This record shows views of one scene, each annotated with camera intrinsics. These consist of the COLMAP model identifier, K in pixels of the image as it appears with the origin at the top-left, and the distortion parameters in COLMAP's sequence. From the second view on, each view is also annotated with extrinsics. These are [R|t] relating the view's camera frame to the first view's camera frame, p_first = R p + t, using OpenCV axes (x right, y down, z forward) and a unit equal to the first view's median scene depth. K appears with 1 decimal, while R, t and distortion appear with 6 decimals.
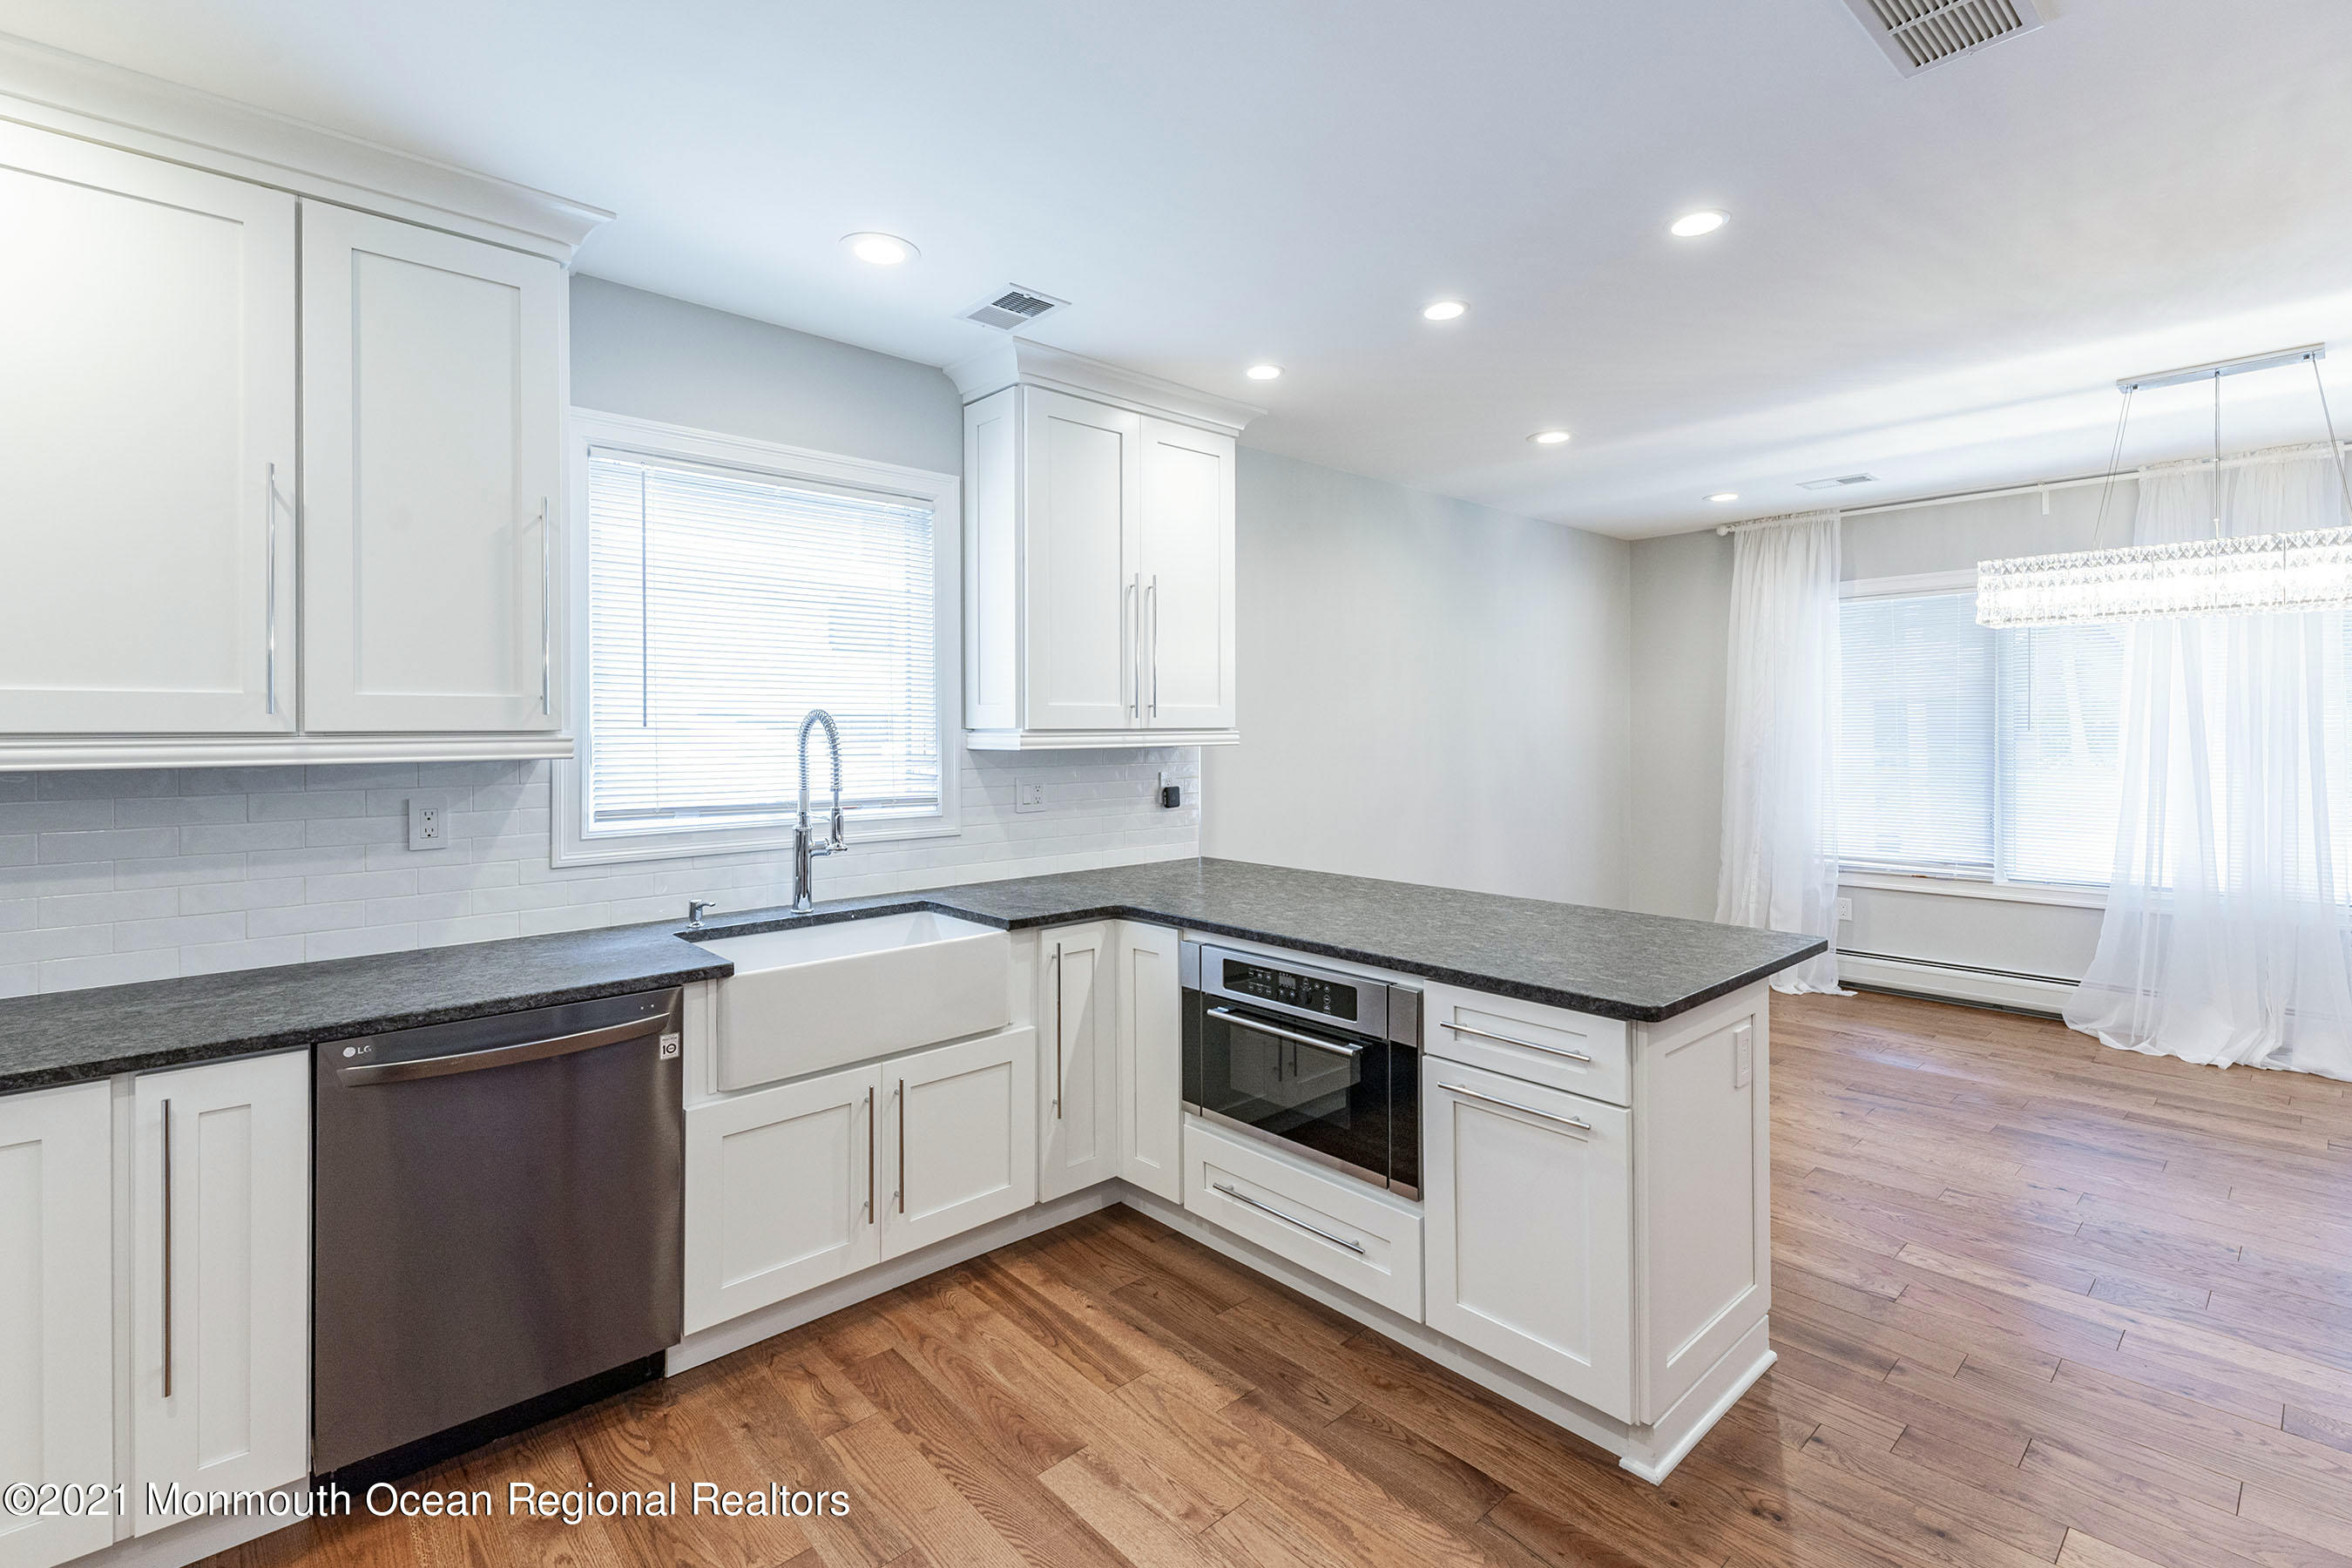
lens RADIAL K [[1064.1, 0, 1162.2], [0, 1064.1, 727.3], [0, 0, 1]] dist [0.023108, -0.006747]
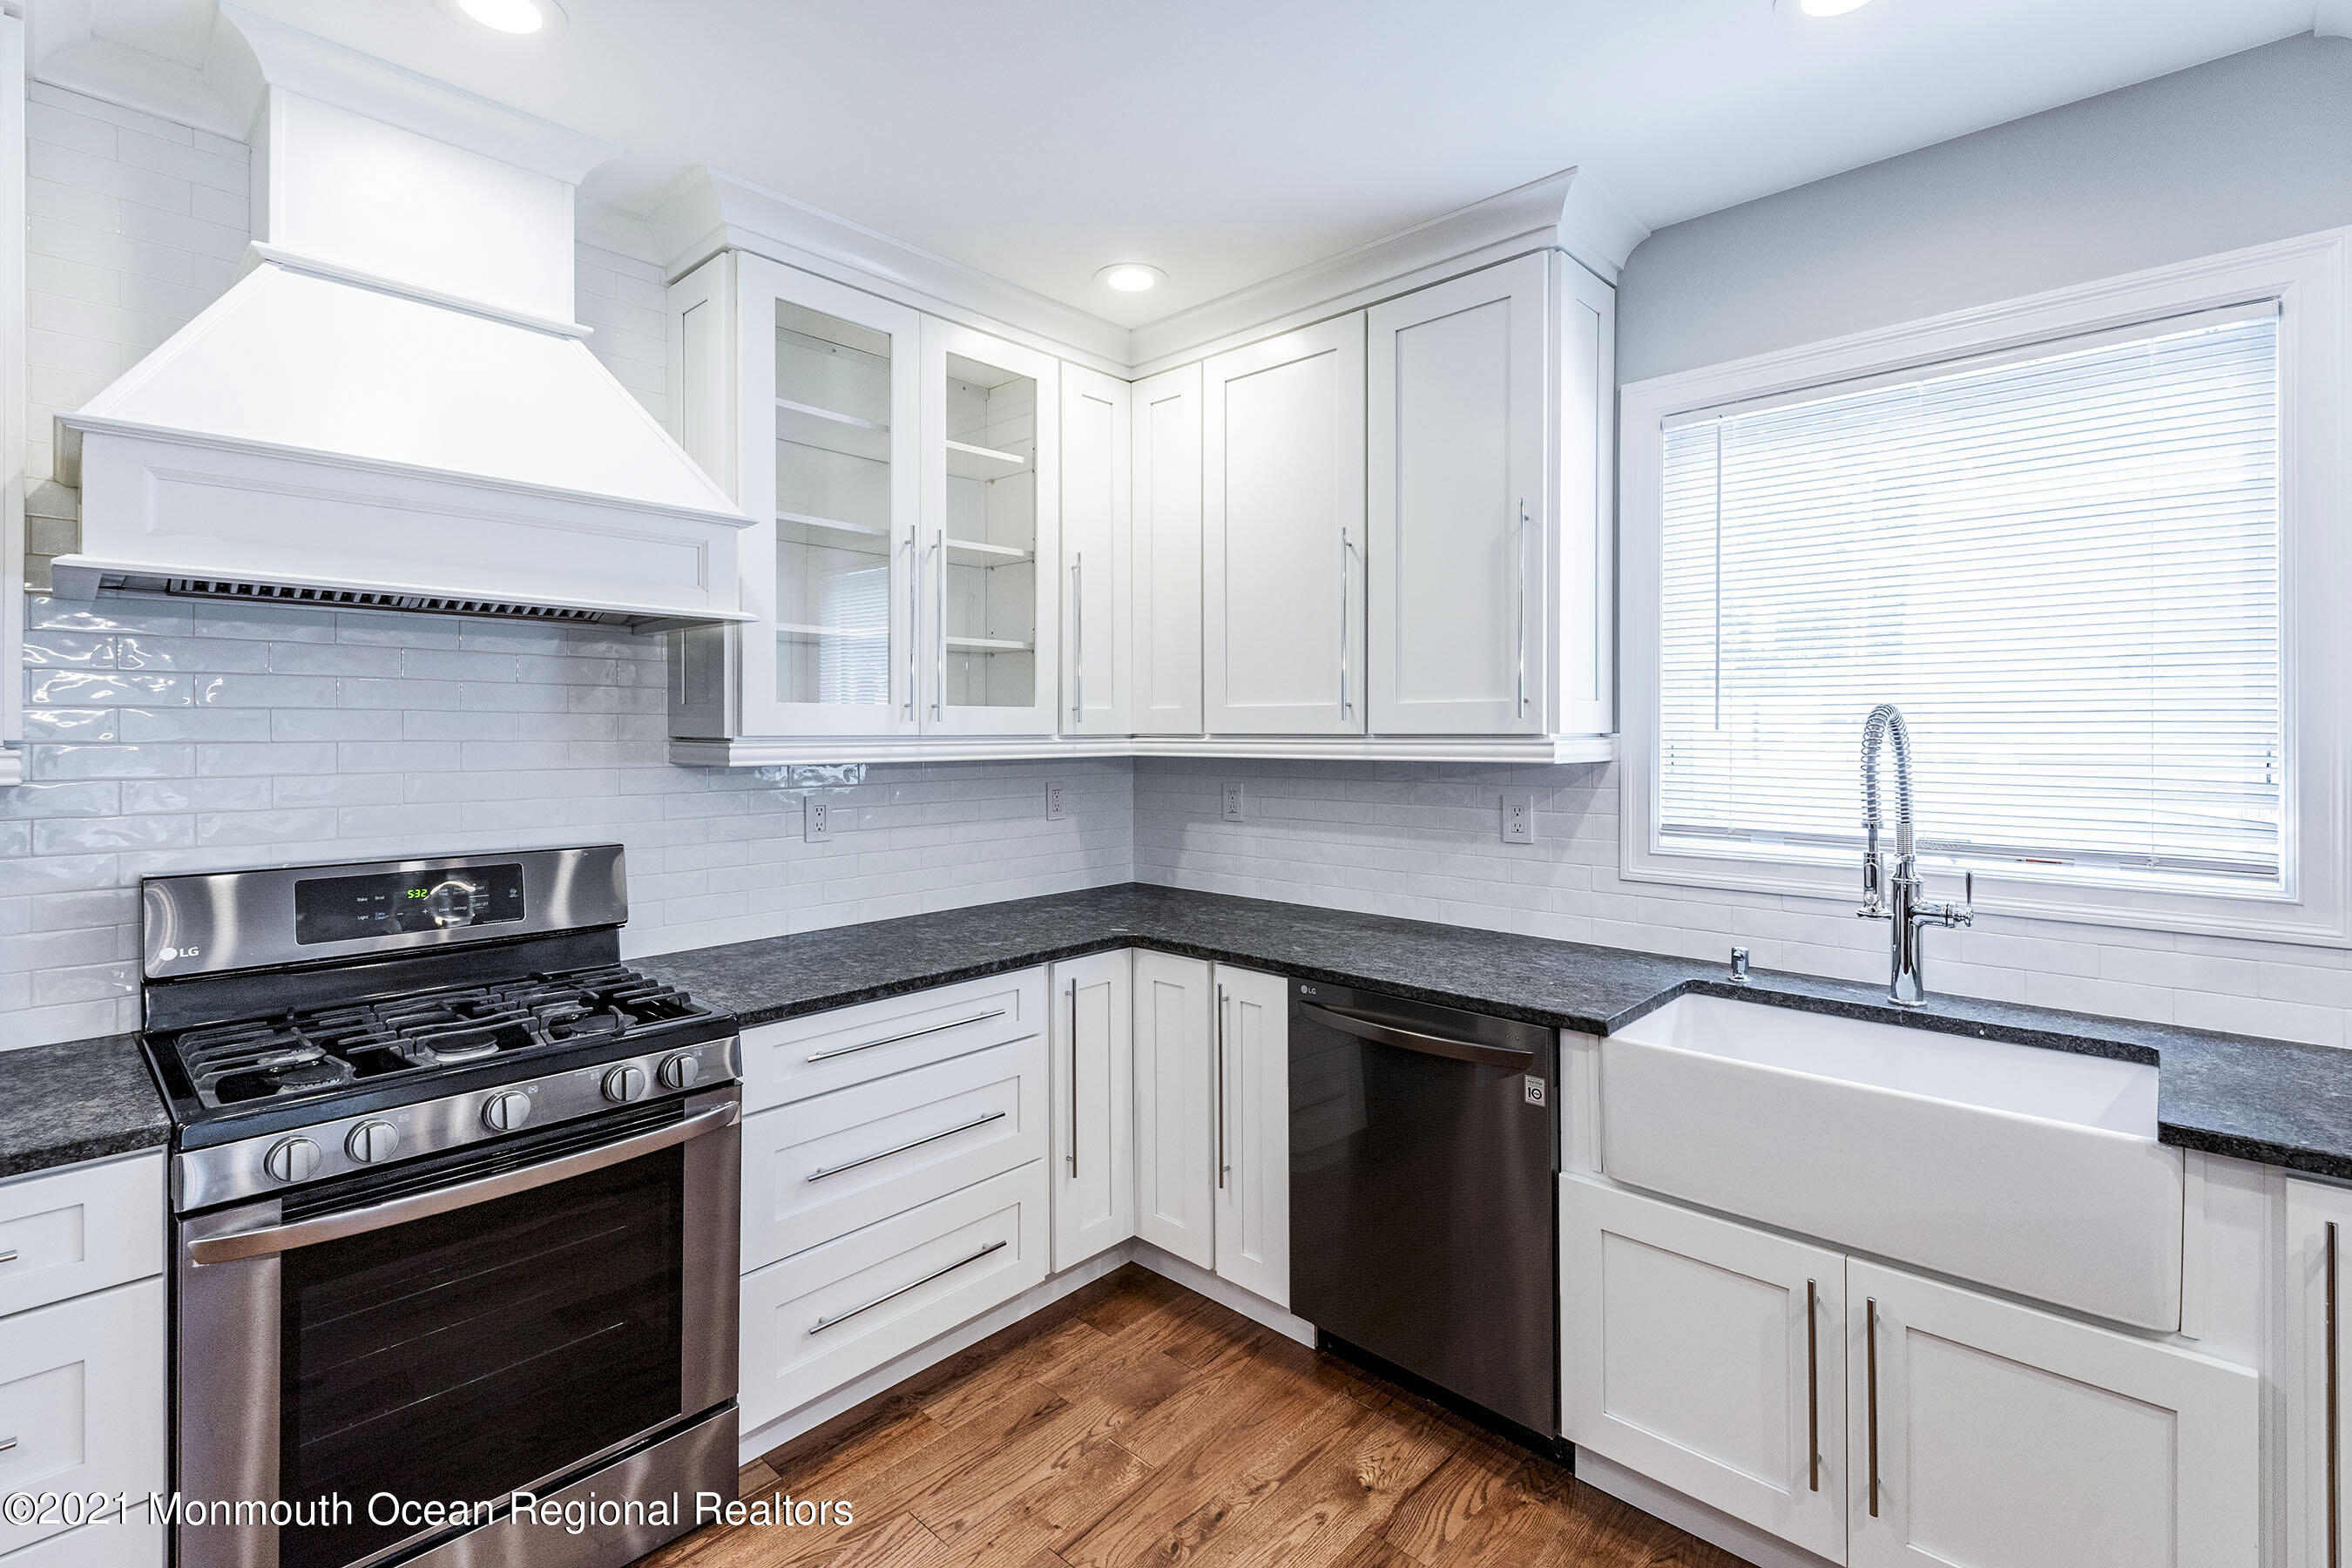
lens RADIAL K [[1064.1, 0, 1200.7], [0, 1064.1, 729.2], [0, 0, 1]] dist [0.023108, -0.006747]
pose [[0.100426, 0.004912, -0.994932, 0.308529], [0.001315, 0.999986, 0.005069, -0.005788], [0.994944, -0.001817, 0.100418, 0.500922]]
